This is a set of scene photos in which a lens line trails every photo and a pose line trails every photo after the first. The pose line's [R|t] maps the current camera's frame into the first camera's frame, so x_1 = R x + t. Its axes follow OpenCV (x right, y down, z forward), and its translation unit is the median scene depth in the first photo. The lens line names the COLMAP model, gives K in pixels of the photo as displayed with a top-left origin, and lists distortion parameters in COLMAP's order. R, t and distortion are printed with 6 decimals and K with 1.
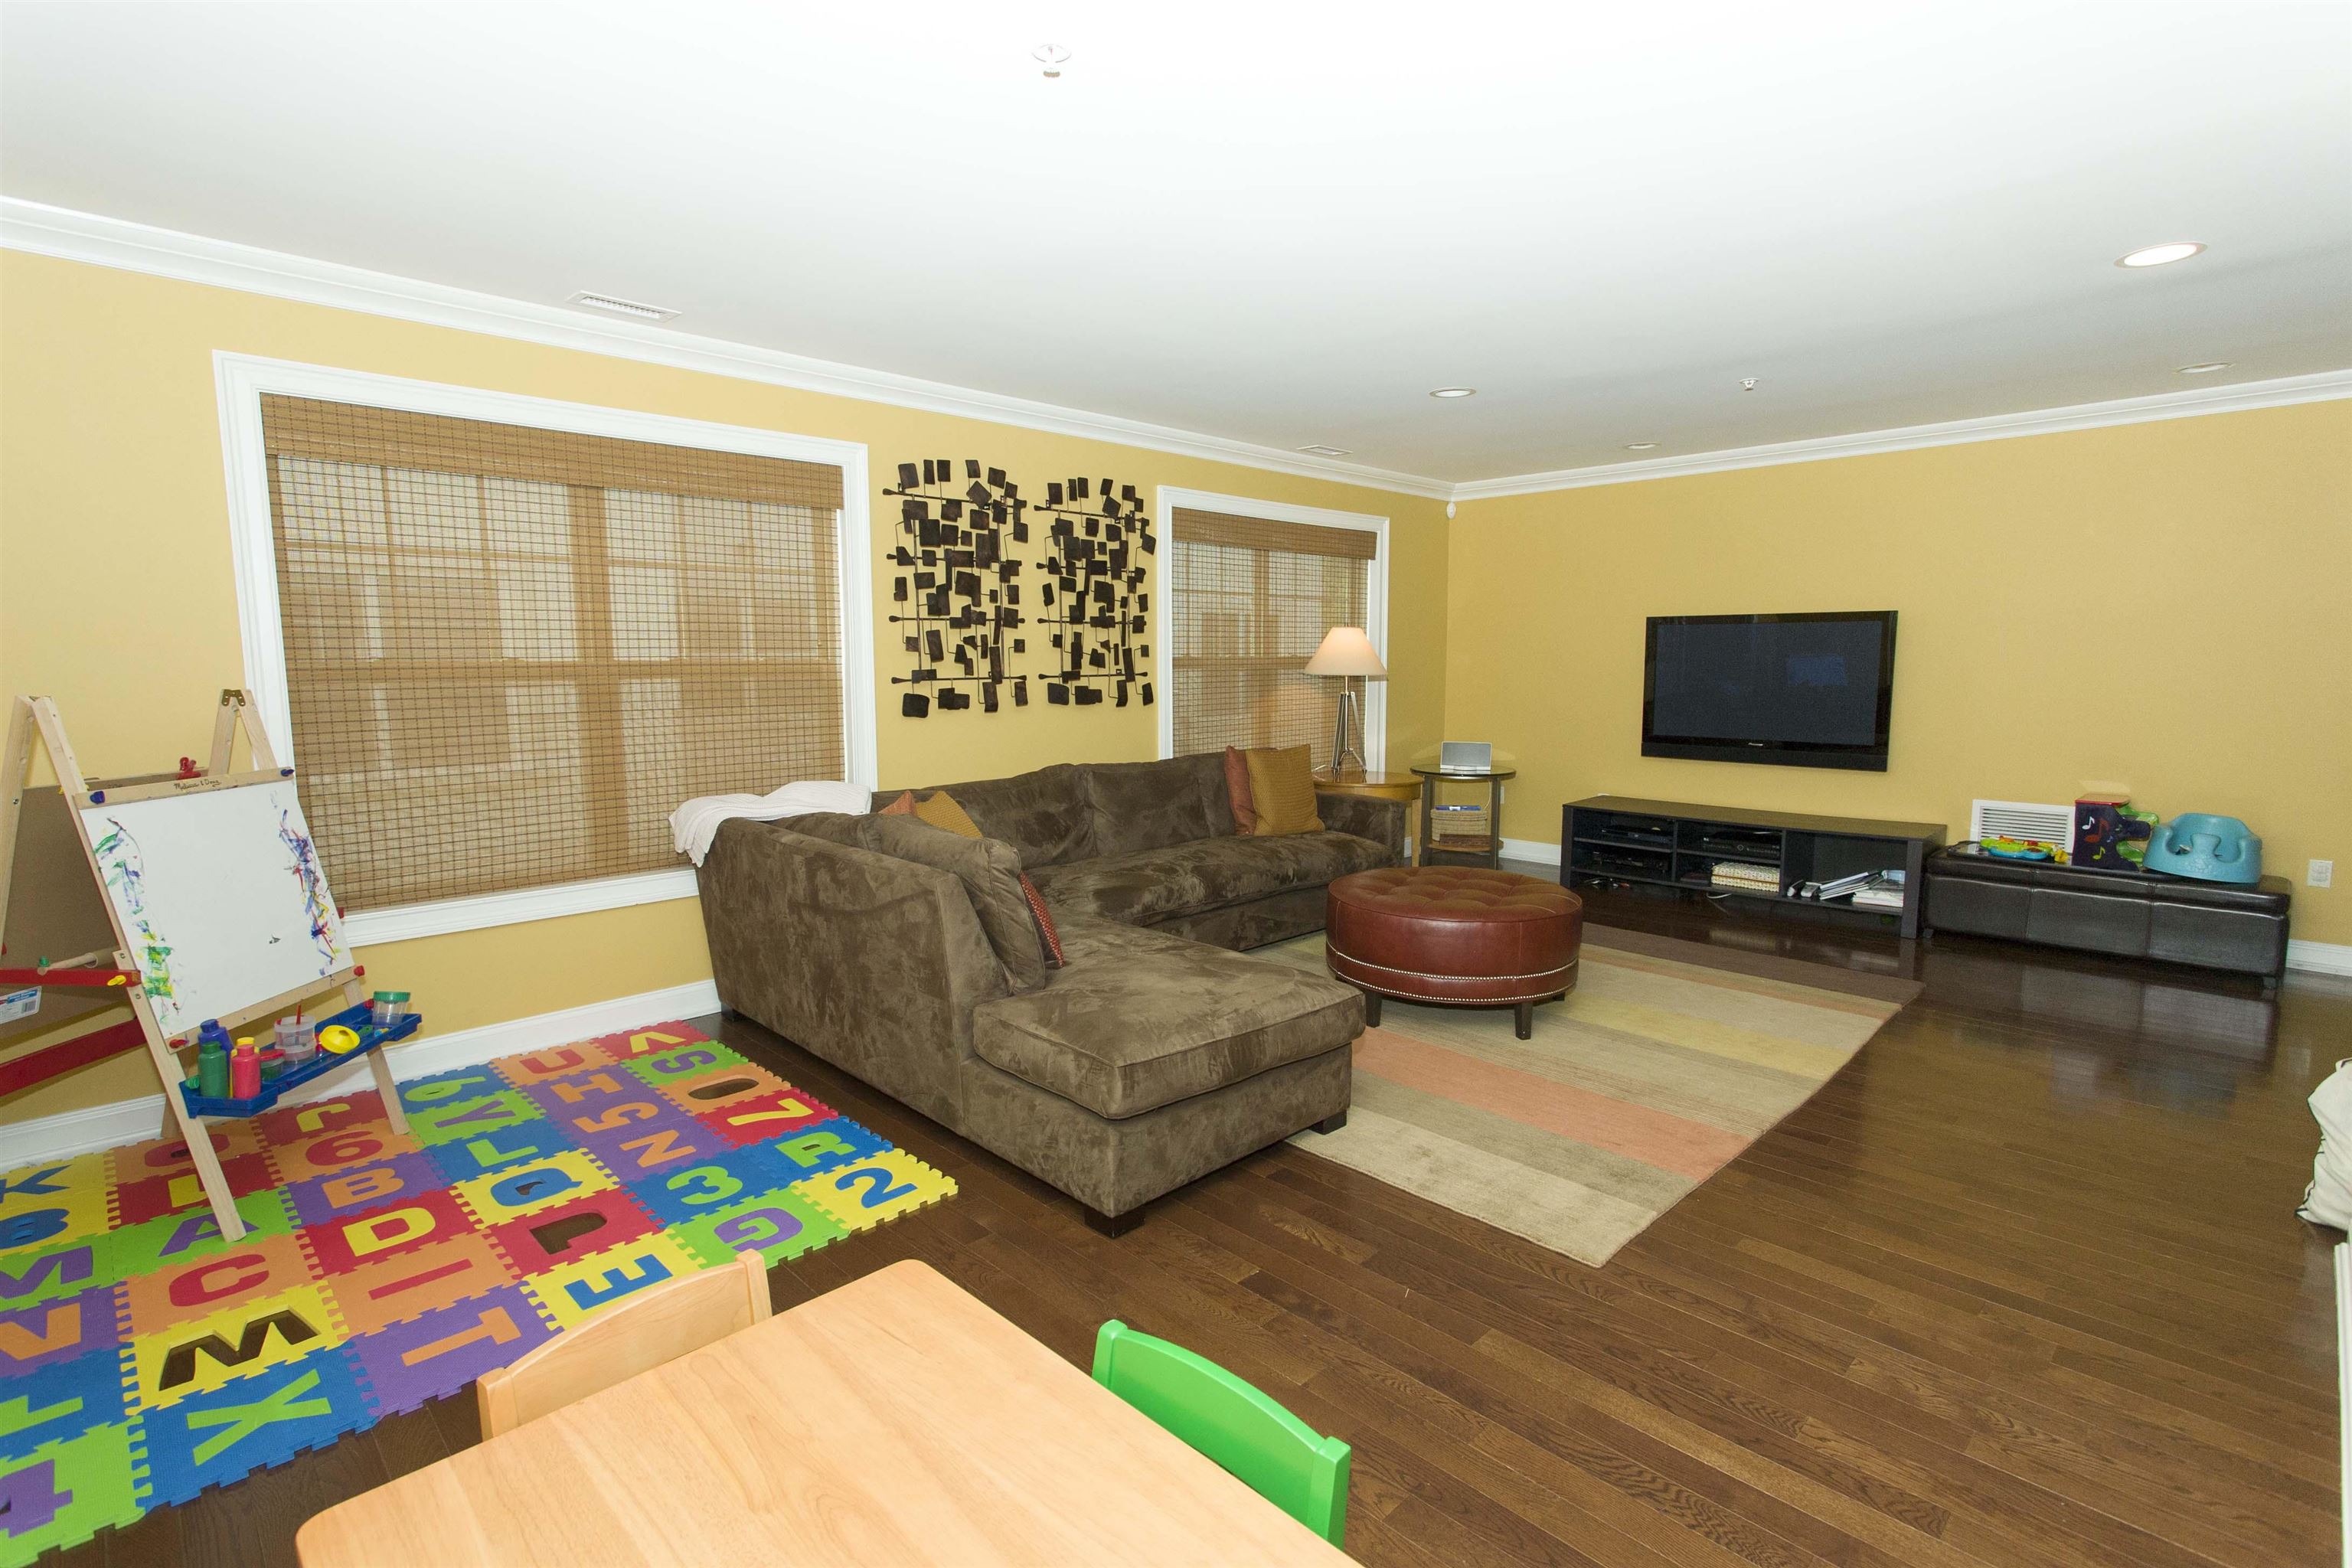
lens RADIAL K [[1129.2, 0, 1187.8], [0, 1129.2, 786.7], [0, 0, 1]] dist [0.005099, 0.000098]
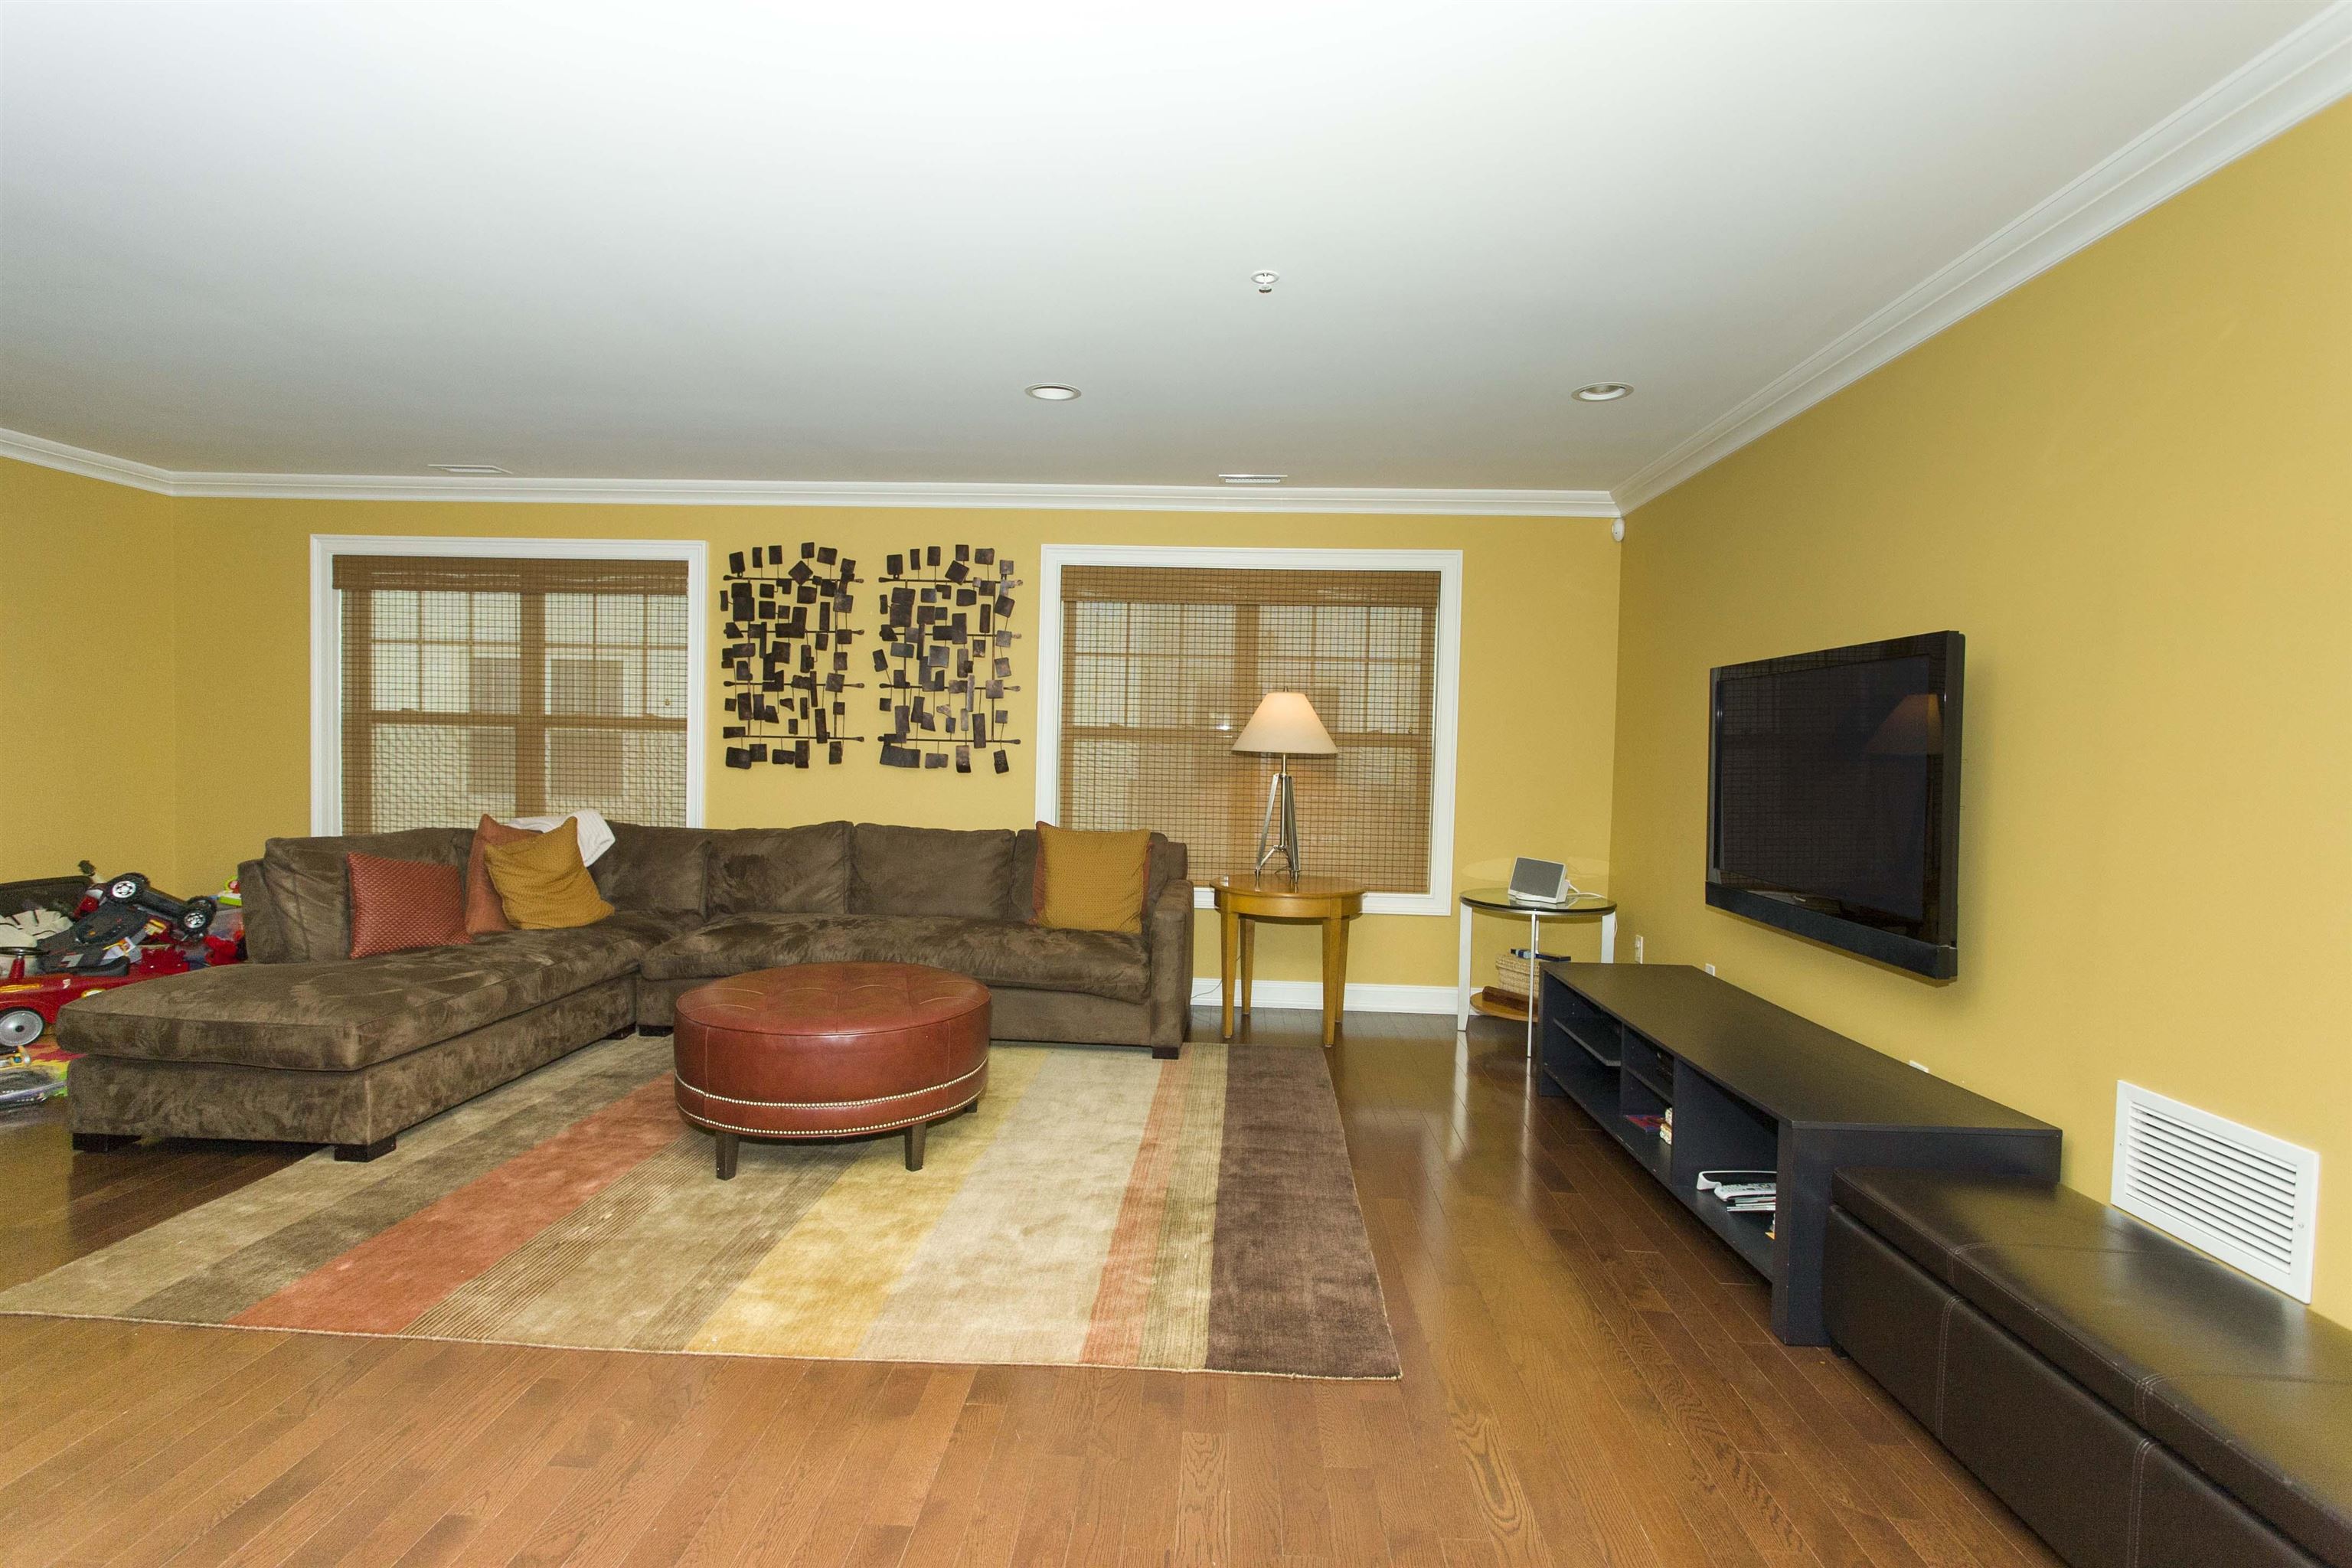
lens RADIAL K [[1129.2, 0, 1180.8], [0, 1129.2, 782.4], [0, 0, 1]] dist [0.005099, 0.000098]
pose [[0.663610, 0.040221, -0.746997, 0.852139], [-0.113625, 0.992387, -0.047508, -0.040877], [0.739399, 0.116404, 0.663128, 0.531994]]
